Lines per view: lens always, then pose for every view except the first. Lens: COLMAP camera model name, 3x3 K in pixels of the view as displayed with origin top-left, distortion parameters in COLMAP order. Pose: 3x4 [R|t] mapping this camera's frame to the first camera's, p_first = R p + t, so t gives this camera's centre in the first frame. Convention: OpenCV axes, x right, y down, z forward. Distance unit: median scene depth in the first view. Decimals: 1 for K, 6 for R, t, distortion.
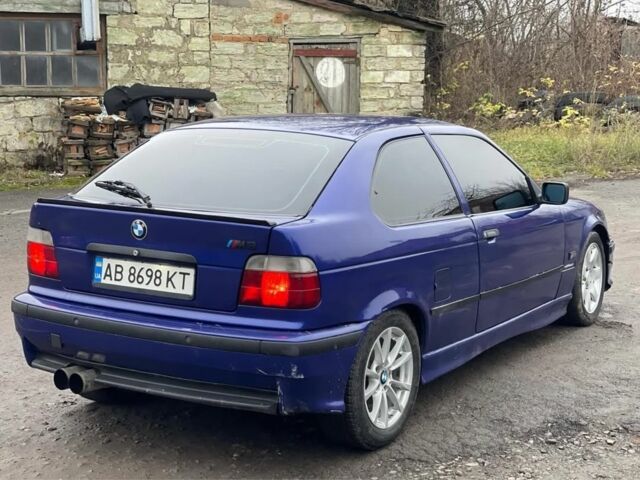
lens RADIAL K [[1185.1, 0, 320.0], [0, 1185.1, 240.0], [0, 0, 1]] dist [0.195796, -0.090788]
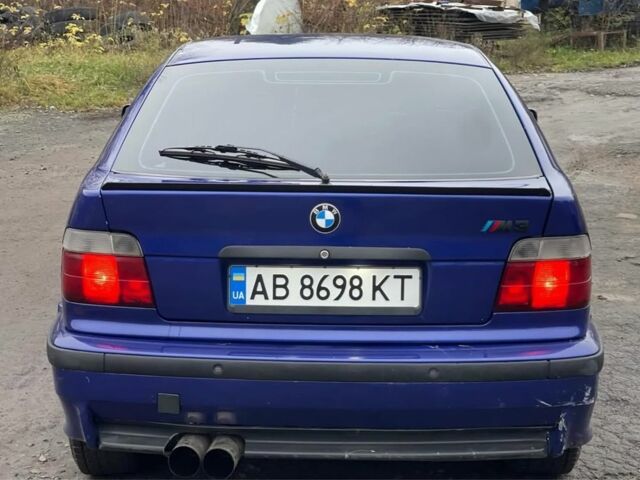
lens RADIAL K [[1185.1, 0, 320.0], [0, 1185.1, 240.0], [0, 0, 1]] dist [0.195796, -0.090788]
pose [[0.872271, -0.112189, 0.475980, -0.464806], [0.079922, 0.992947, 0.087576, -0.054217], [-0.482448, -0.038348, 0.875085, 0.427880]]
